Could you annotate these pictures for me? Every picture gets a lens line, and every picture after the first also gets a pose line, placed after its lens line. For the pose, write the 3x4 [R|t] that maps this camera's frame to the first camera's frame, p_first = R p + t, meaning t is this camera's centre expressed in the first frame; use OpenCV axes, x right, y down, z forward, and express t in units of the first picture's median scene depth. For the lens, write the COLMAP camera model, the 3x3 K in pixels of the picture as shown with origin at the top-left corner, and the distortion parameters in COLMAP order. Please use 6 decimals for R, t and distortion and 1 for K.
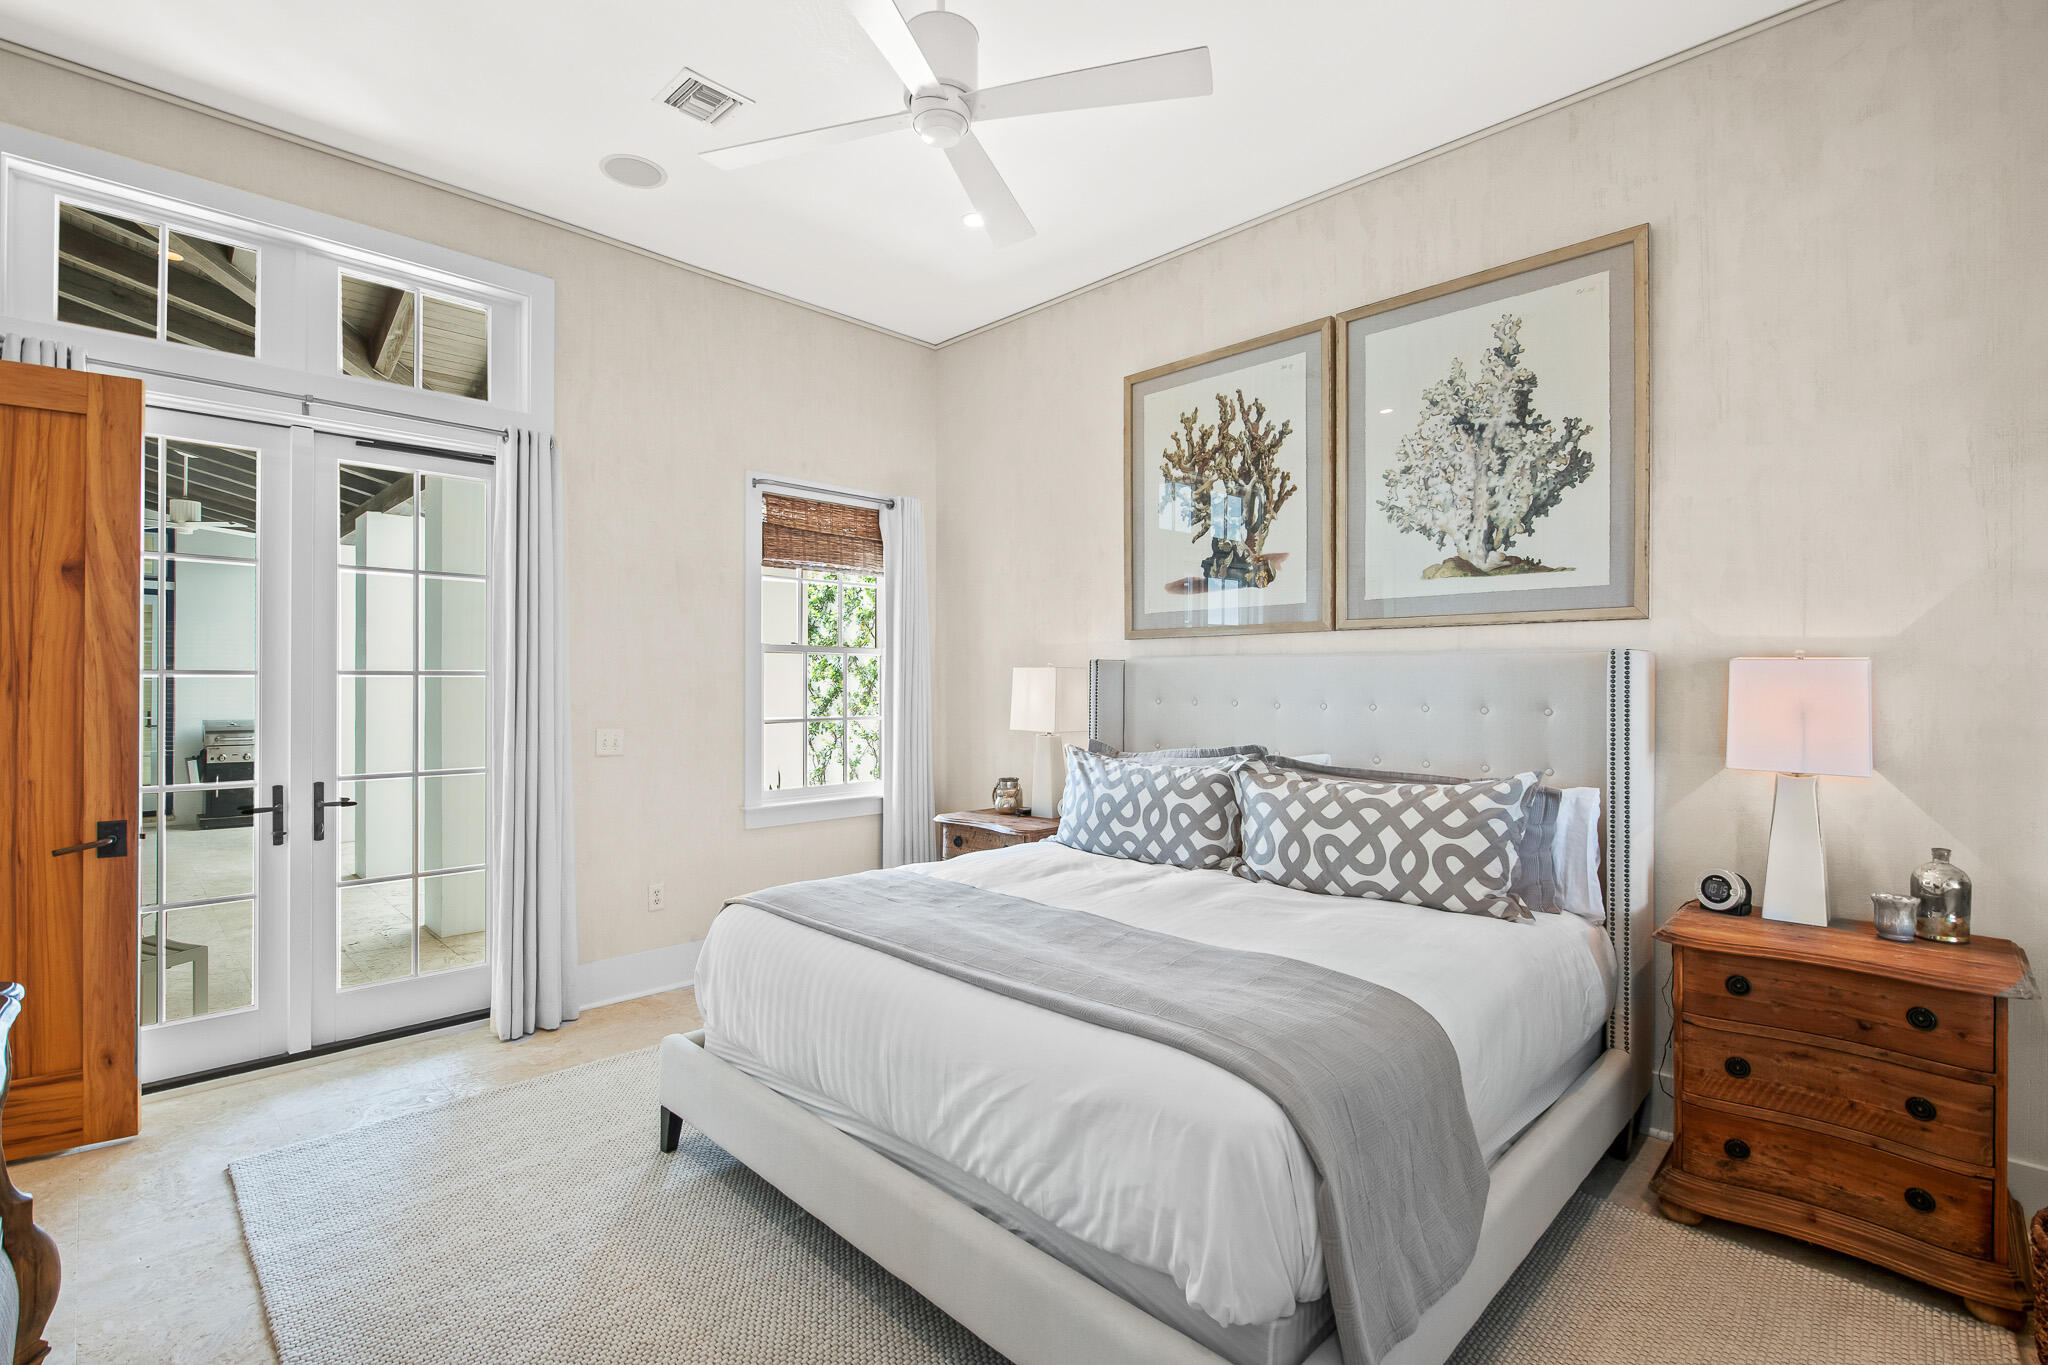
lens RADIAL K [[950.6, 0, 1020.0], [0, 950.6, 686.1], [0, 0, 1]] dist [-0.004816, -0.001160]
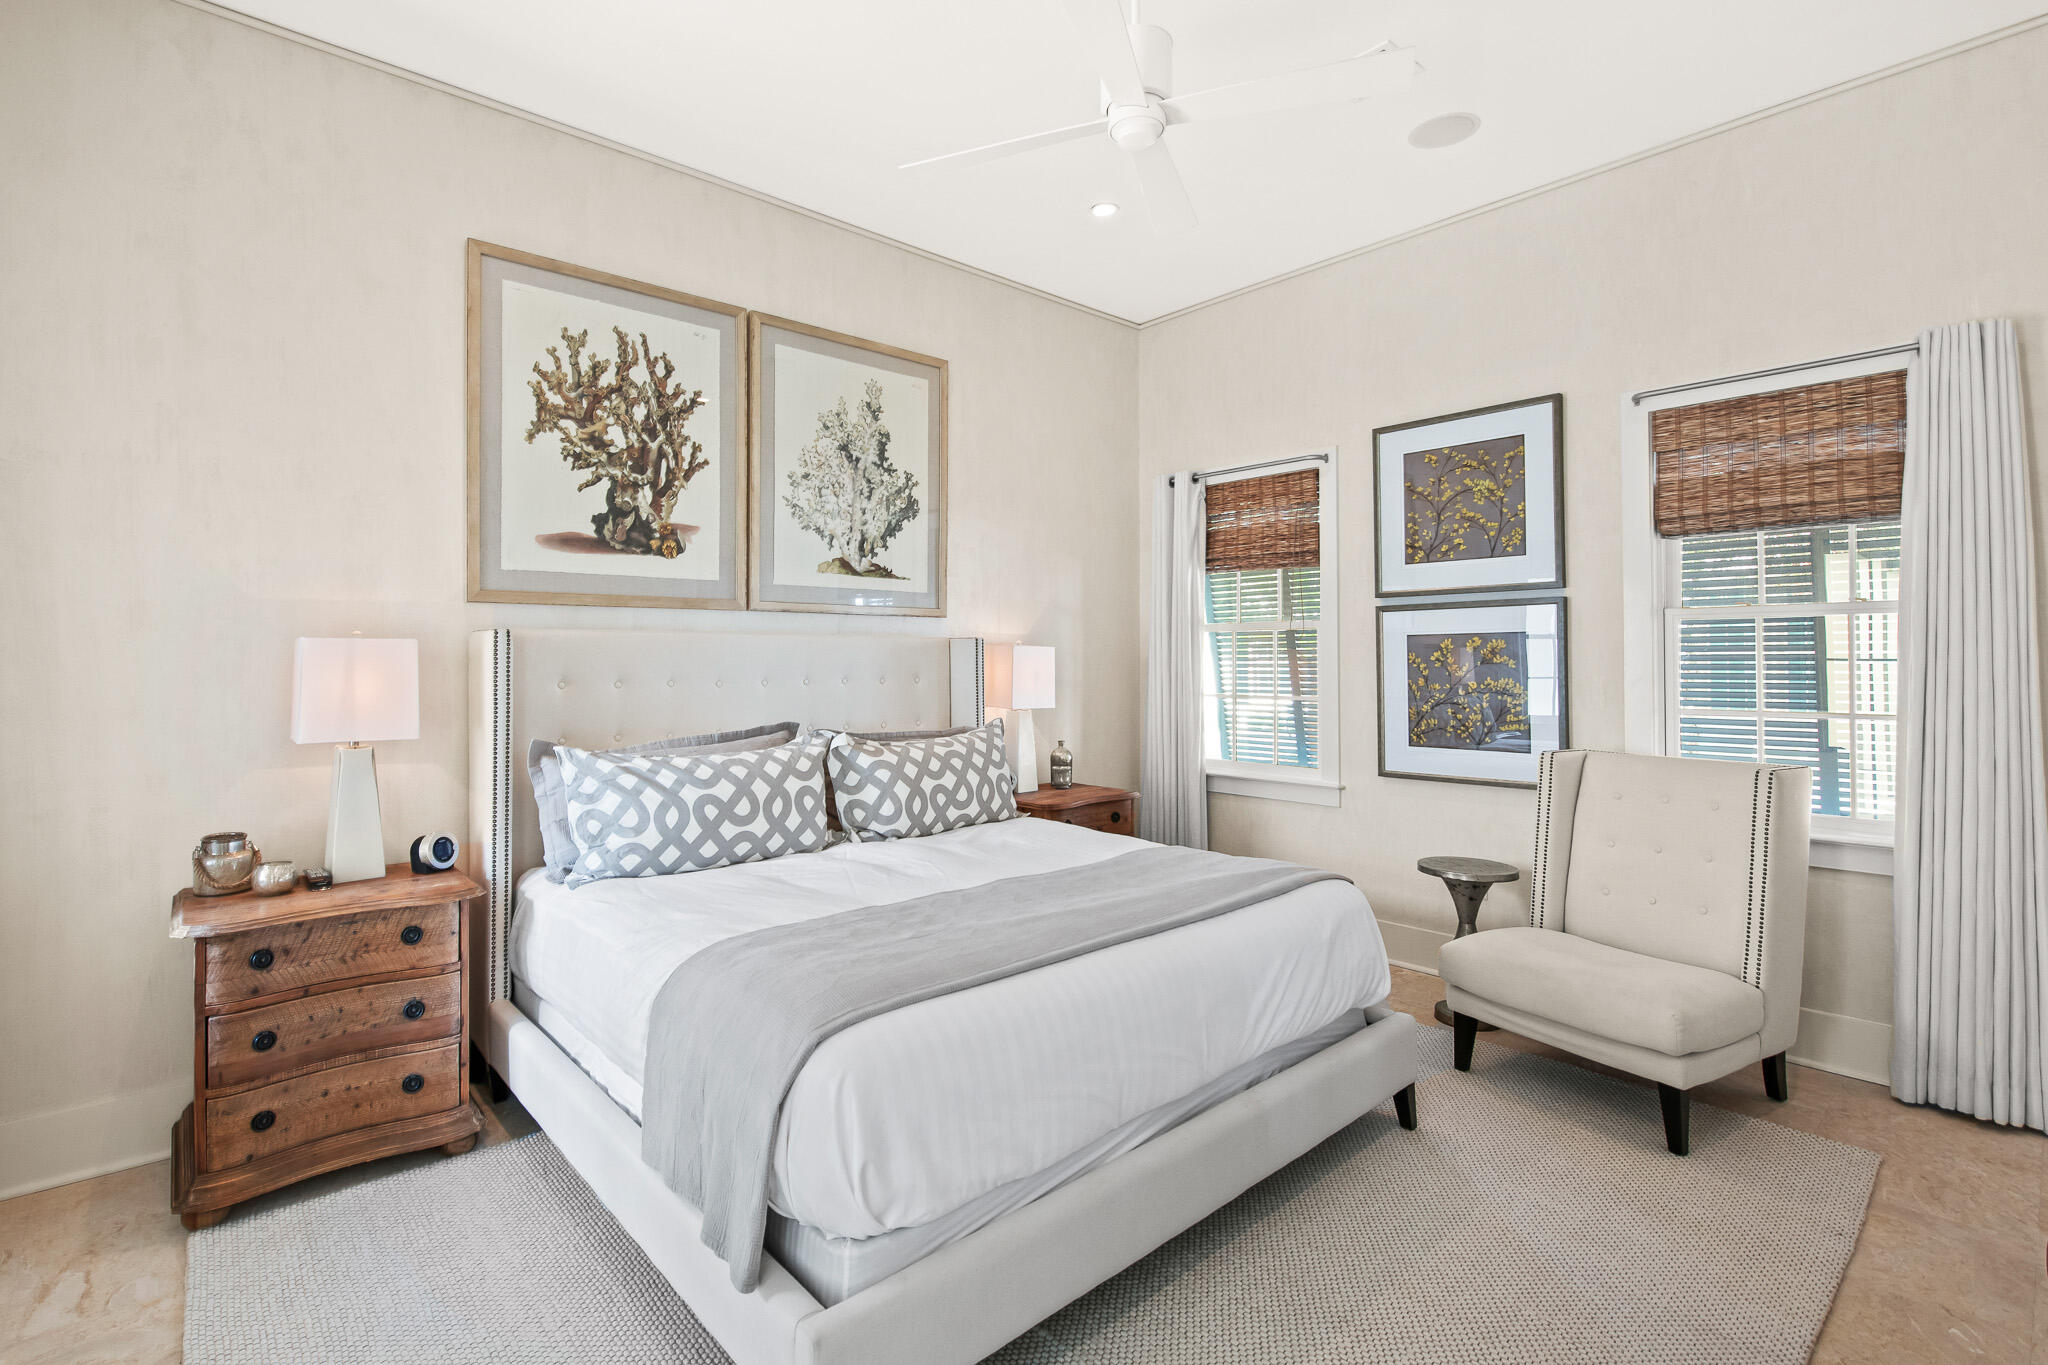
lens RADIAL K [[950.6, 0, 985.5], [0, 950.6, 652.1], [0, 0, 1]] dist [-0.004816, -0.001160]
pose [[0.058789, 0.004957, 0.998258, -0.733233], [0.006230, 0.999966, -0.005332, -0.005487], [-0.998251, 0.006532, 0.058756, 0.714032]]
